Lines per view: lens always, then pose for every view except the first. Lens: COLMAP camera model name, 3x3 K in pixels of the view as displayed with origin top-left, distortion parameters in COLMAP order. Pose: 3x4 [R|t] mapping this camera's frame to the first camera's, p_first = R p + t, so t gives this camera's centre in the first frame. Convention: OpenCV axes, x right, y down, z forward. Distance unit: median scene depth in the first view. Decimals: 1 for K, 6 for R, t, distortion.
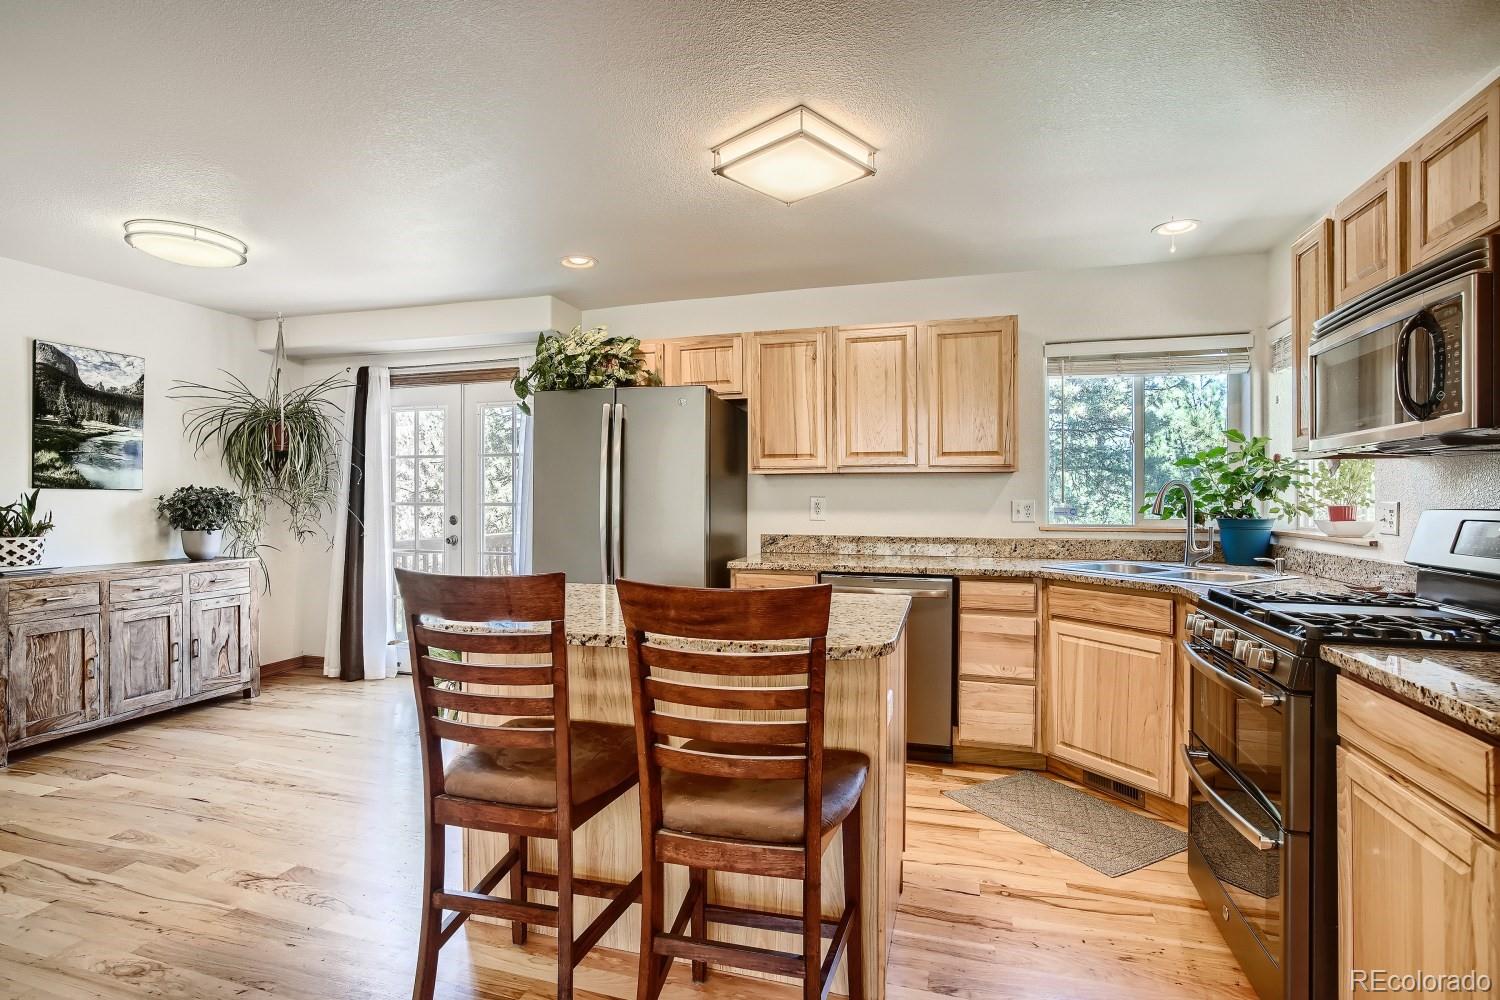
lens RADIAL K [[733.9, 0, 750.0], [0, 733.9, 500.0], [0, 0, 1]] dist [-0.042642, 0.022438]
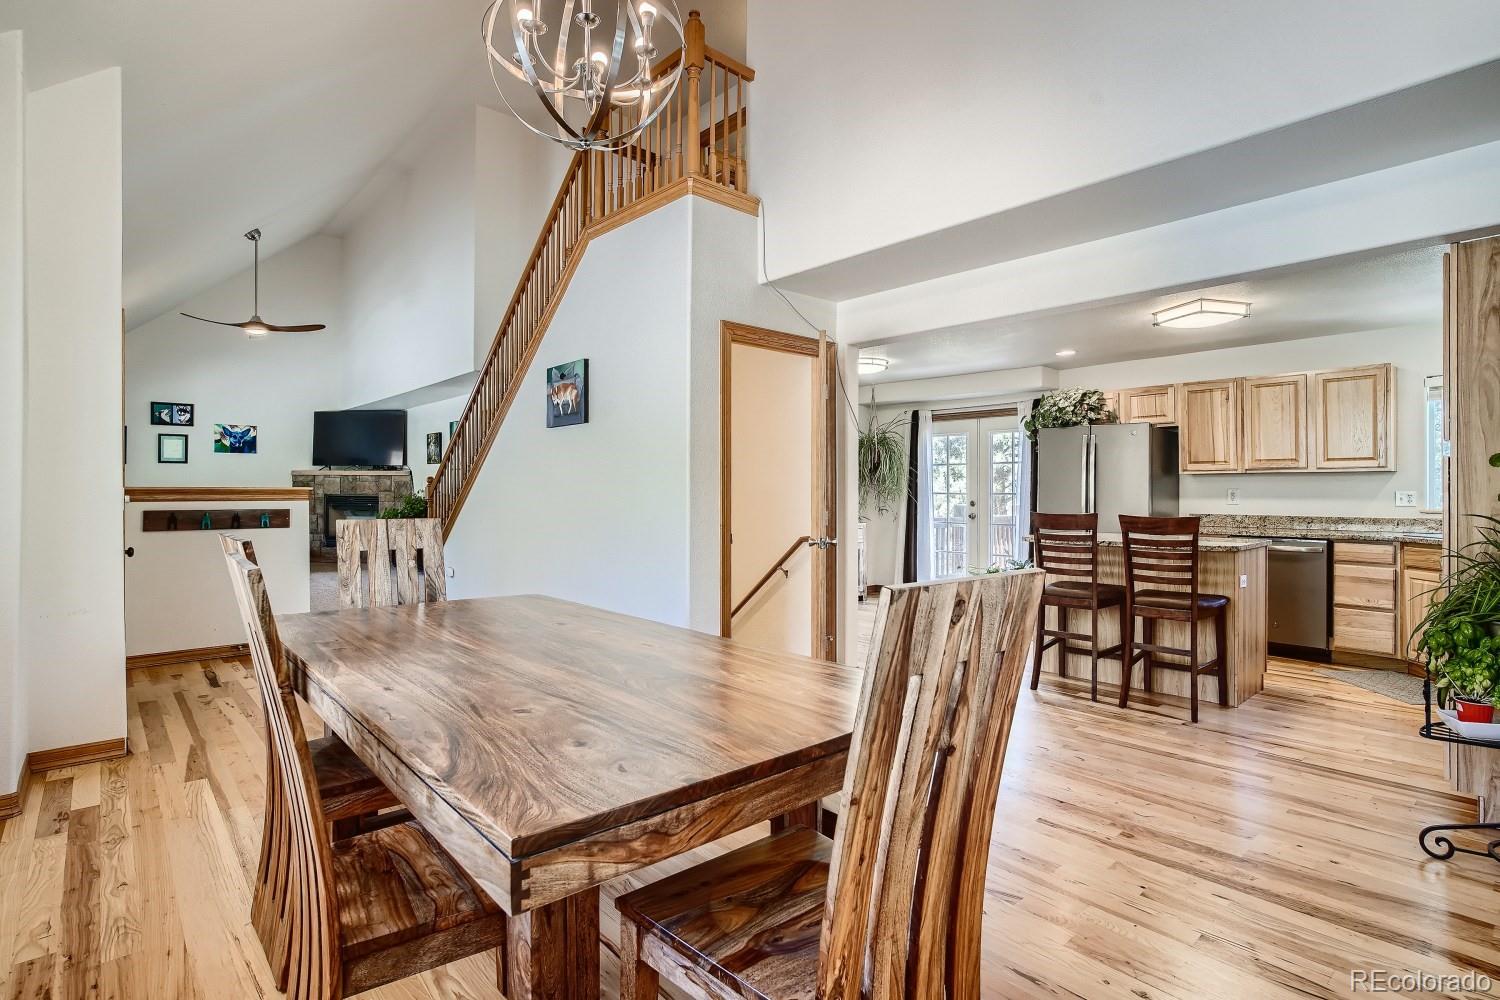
lens RADIAL K [[739.3, 0, 749.5], [0, 739.3, 491.1], [0, 0, 1]] dist [-0.042374, 0.027117]
pose [[0.851085, 0.000765, -0.525028, 0.038322], [-0.003754, 0.999982, -0.004629, 0.011930], [0.525015, 0.005910, 0.851073, -0.854630]]
